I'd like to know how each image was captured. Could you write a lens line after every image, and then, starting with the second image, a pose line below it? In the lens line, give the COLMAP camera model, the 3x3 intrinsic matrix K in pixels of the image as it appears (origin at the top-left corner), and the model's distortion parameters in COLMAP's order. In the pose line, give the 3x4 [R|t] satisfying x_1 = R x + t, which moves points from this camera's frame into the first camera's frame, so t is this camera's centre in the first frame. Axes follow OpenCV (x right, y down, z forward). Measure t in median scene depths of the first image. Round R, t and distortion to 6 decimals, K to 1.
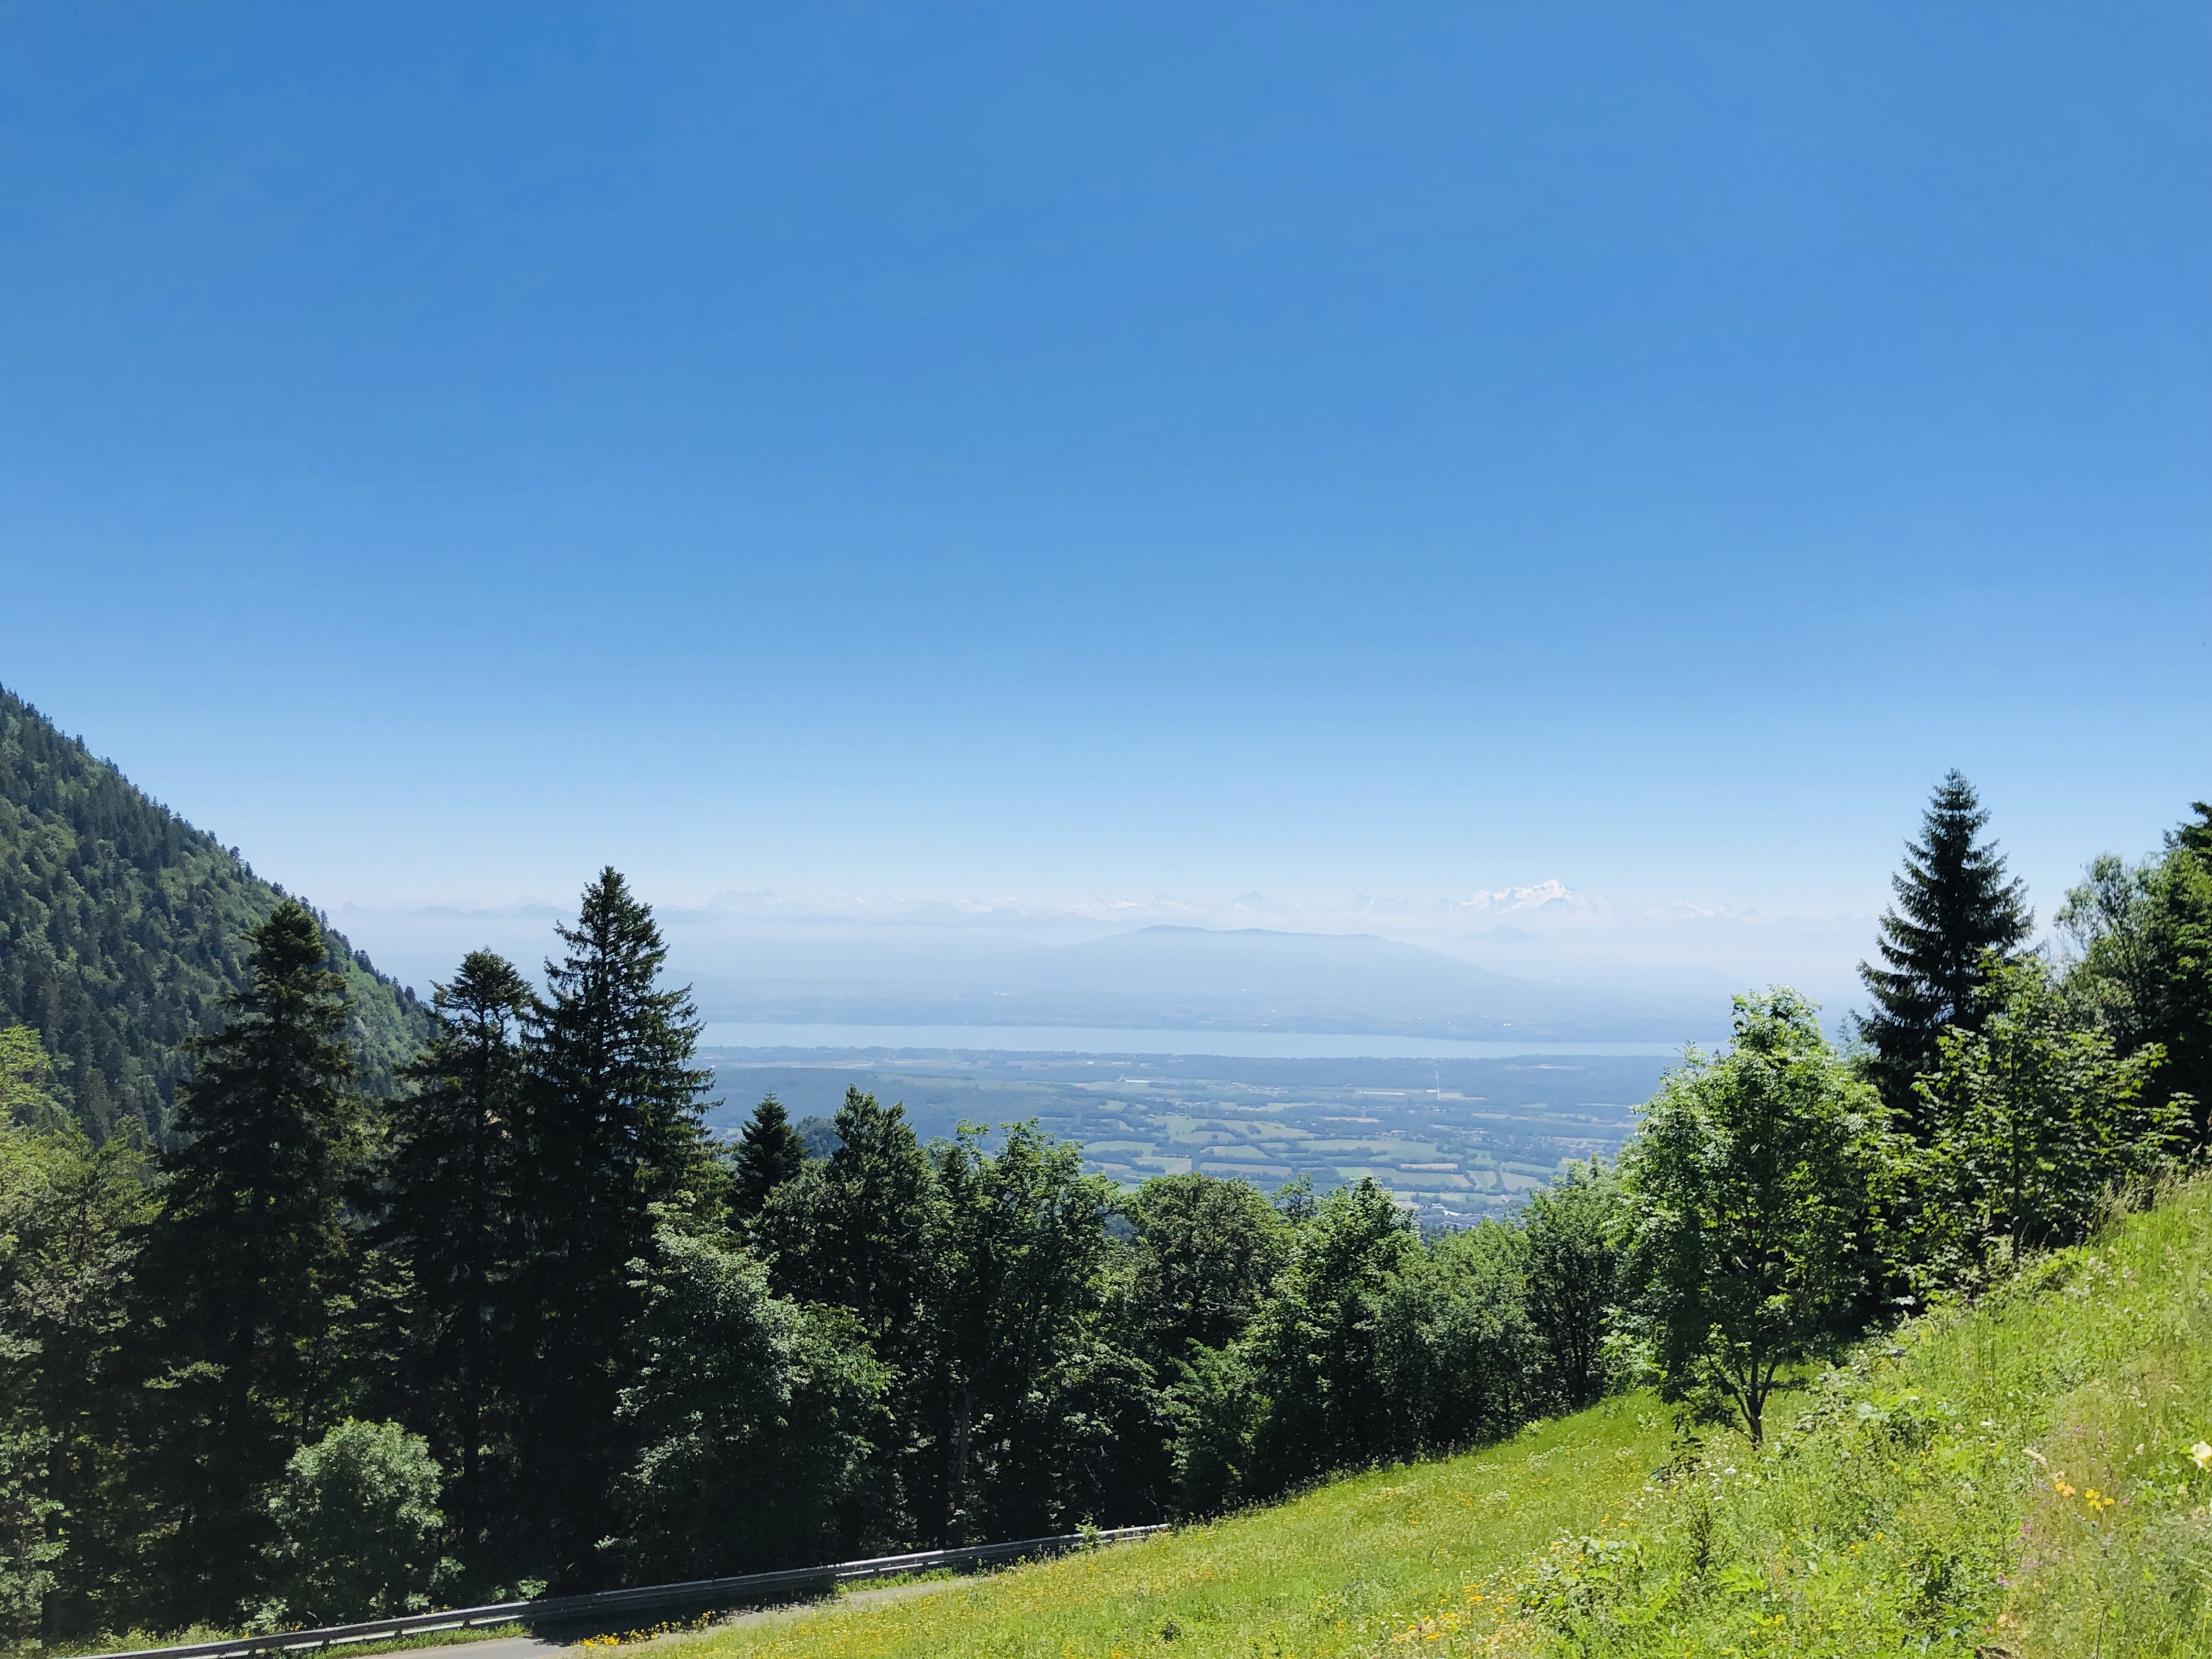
lens RADIAL K [[1835.3, 0, 1114.7], [0, 1835.3, 803.9], [0, 0, 1]] dist [0.109444, -0.154445]
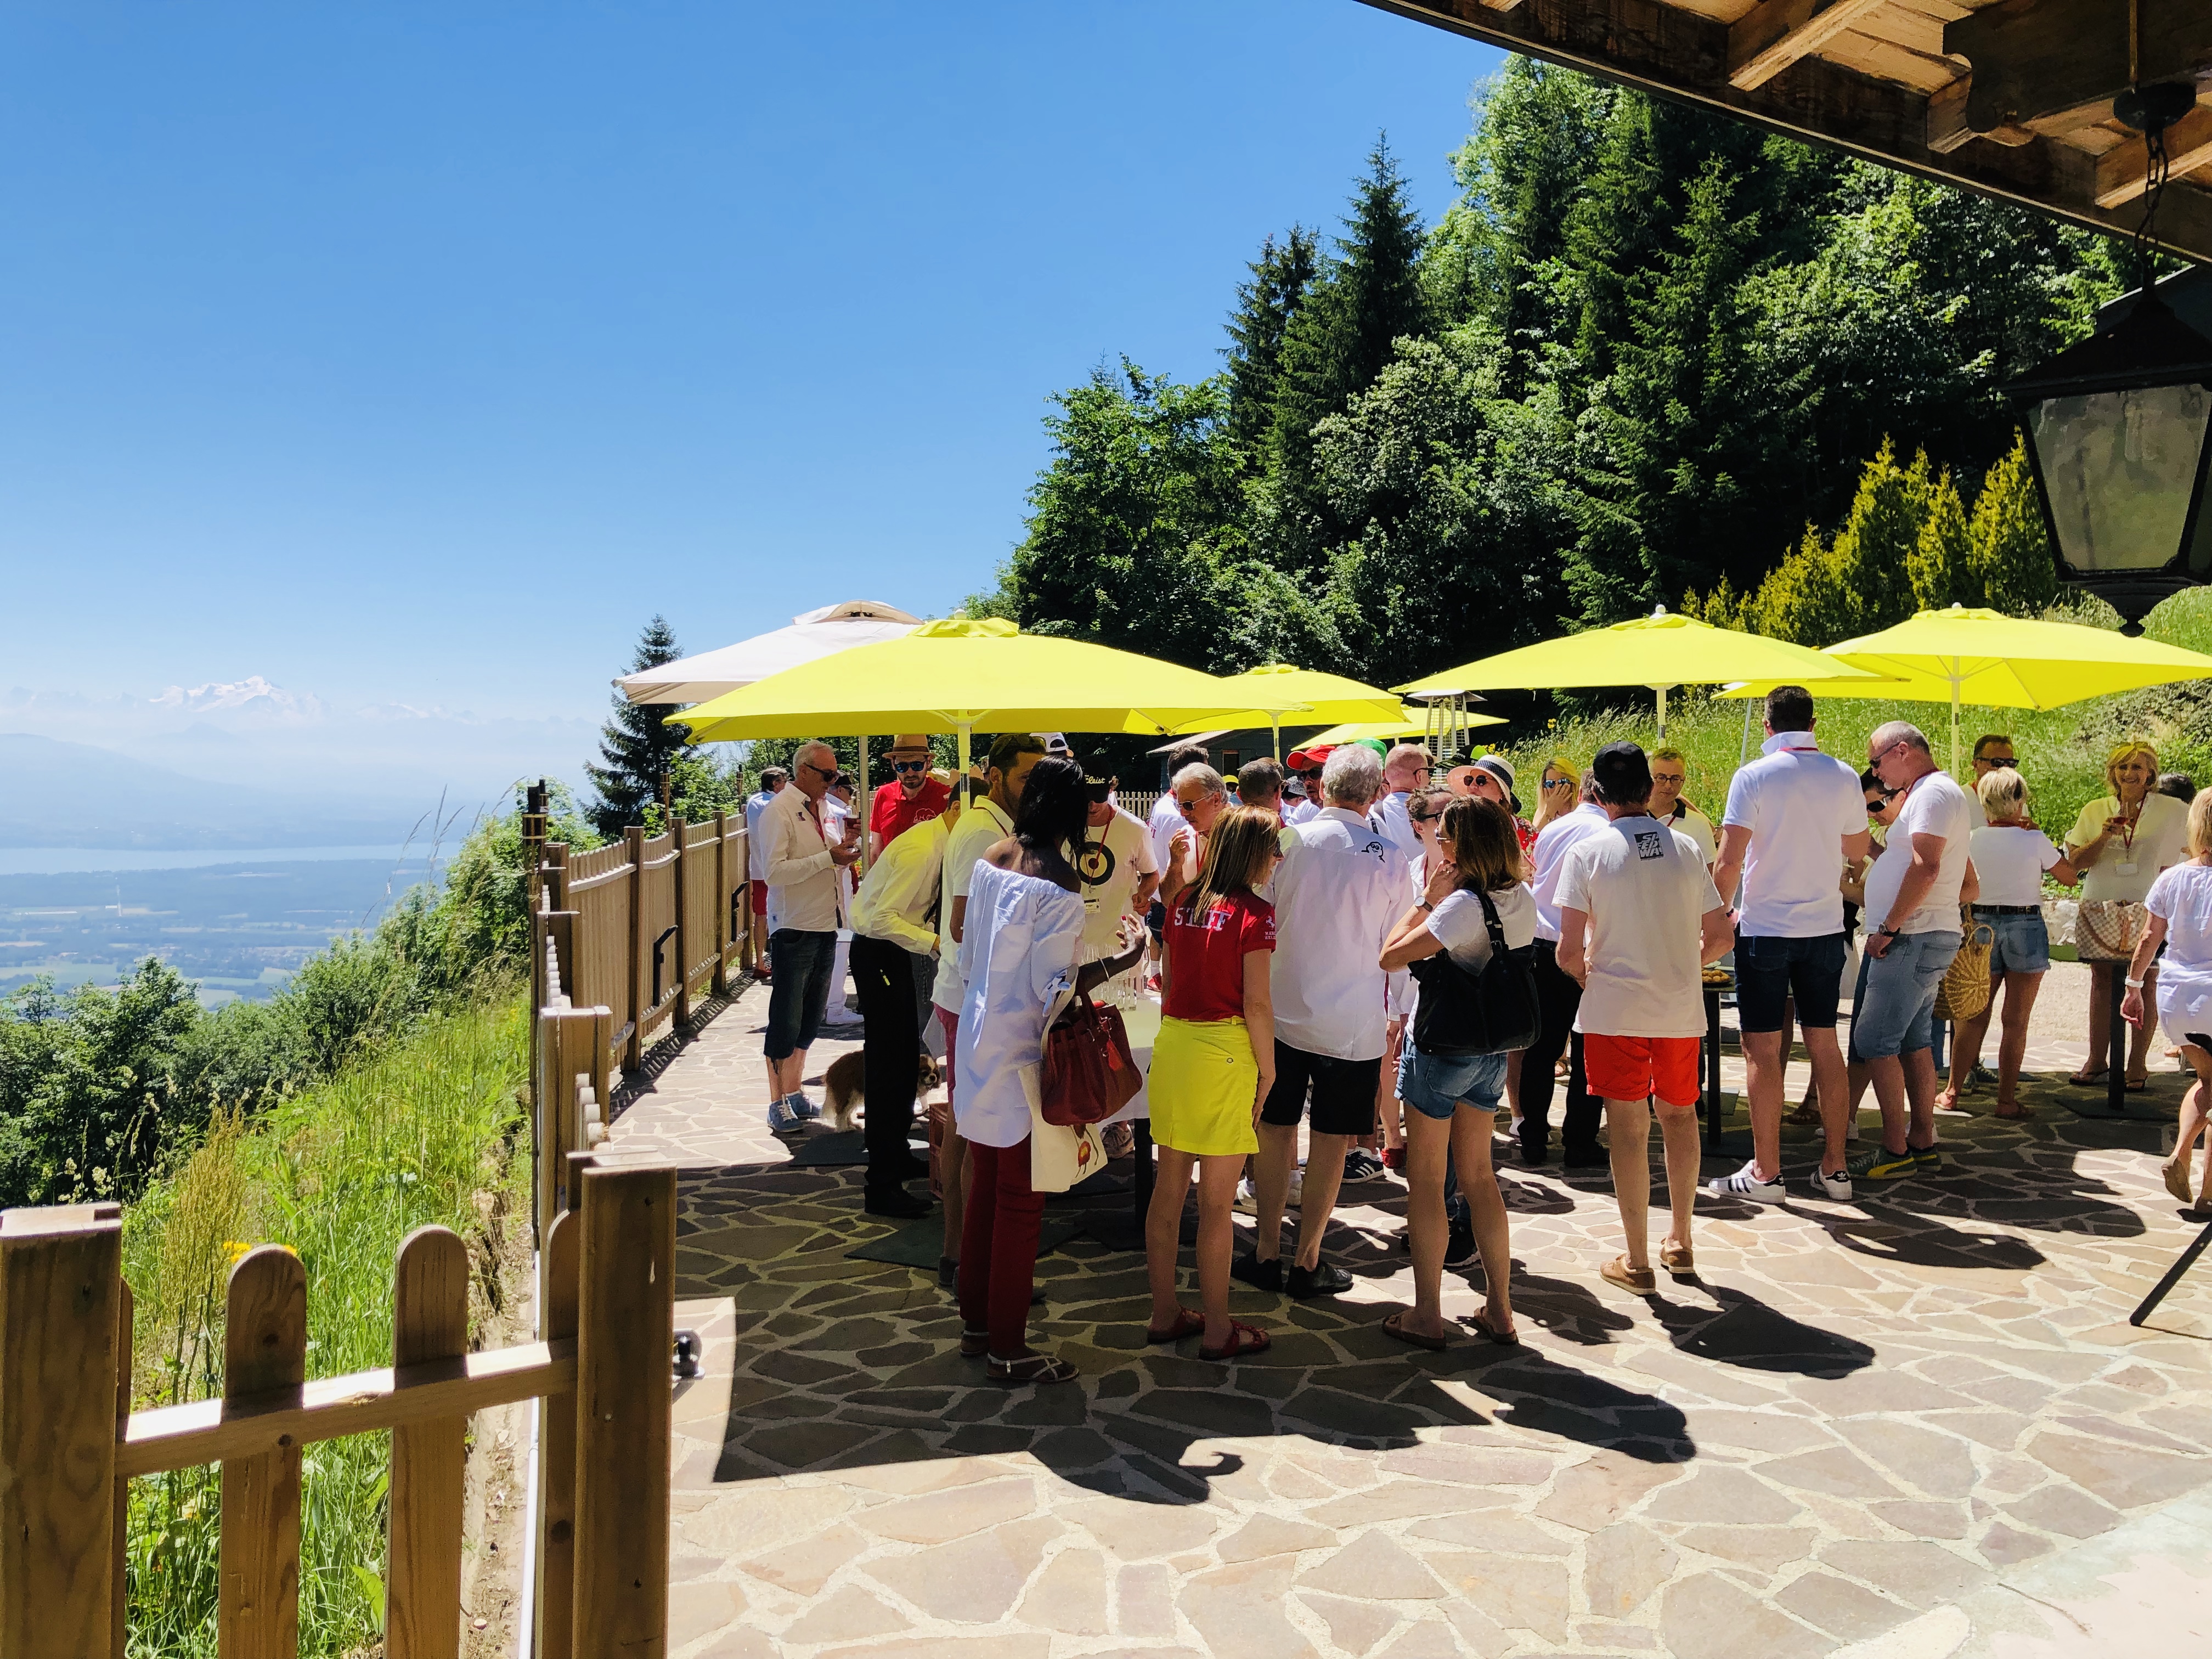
lens RADIAL K [[1835.3, 0, 1114.7], [0, 1835.3, 803.9], [0, 0, 1]] dist [0.109444, -0.154445]
pose [[0.786780, -0.016463, 0.617014, -0.101286], [-0.049574, 0.994729, 0.089755, -0.018869], [-0.615240, -0.101205, 0.781817, -0.226639]]
